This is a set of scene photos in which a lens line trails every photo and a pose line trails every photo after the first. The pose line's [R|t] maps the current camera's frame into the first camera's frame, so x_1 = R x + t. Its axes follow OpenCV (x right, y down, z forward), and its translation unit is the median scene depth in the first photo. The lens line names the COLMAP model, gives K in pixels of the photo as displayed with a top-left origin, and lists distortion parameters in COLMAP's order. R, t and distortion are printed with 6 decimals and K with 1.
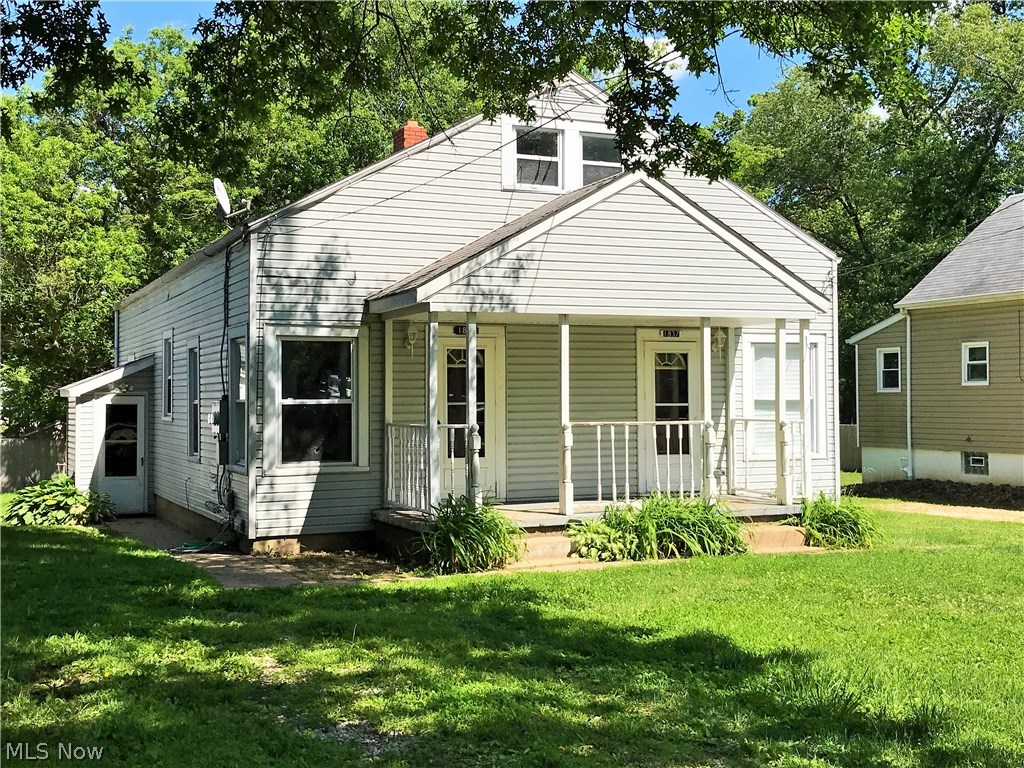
lens RADIAL K [[1201.9, 0, 512.0], [0, 1201.9, 384.0], [0, 0, 1]] dist [0.125638, 0.004737]
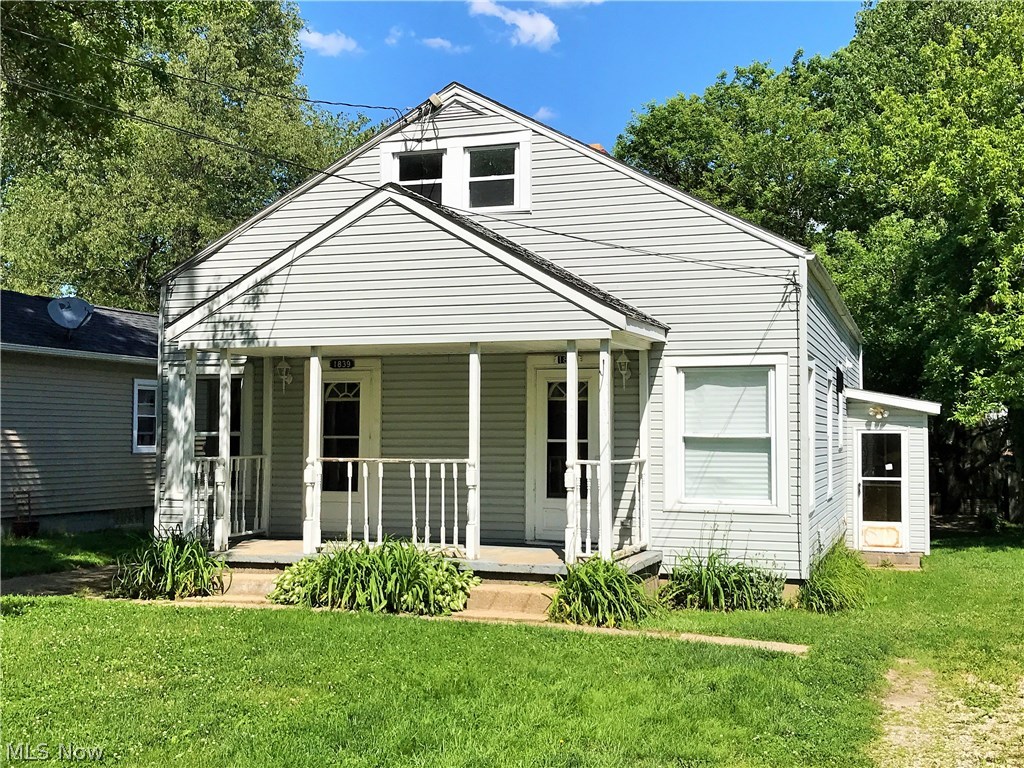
lens RADIAL K [[1201.9, 0, 512.0], [0, 1201.9, 384.0], [0, 0, 1]] dist [0.125638, 0.004737]
pose [[0.730513, -0.018938, -0.682636, 0.750317], [0.000099, 0.999618, -0.027626, -0.000269], [0.682899, 0.020114, 0.730236, 0.362100]]
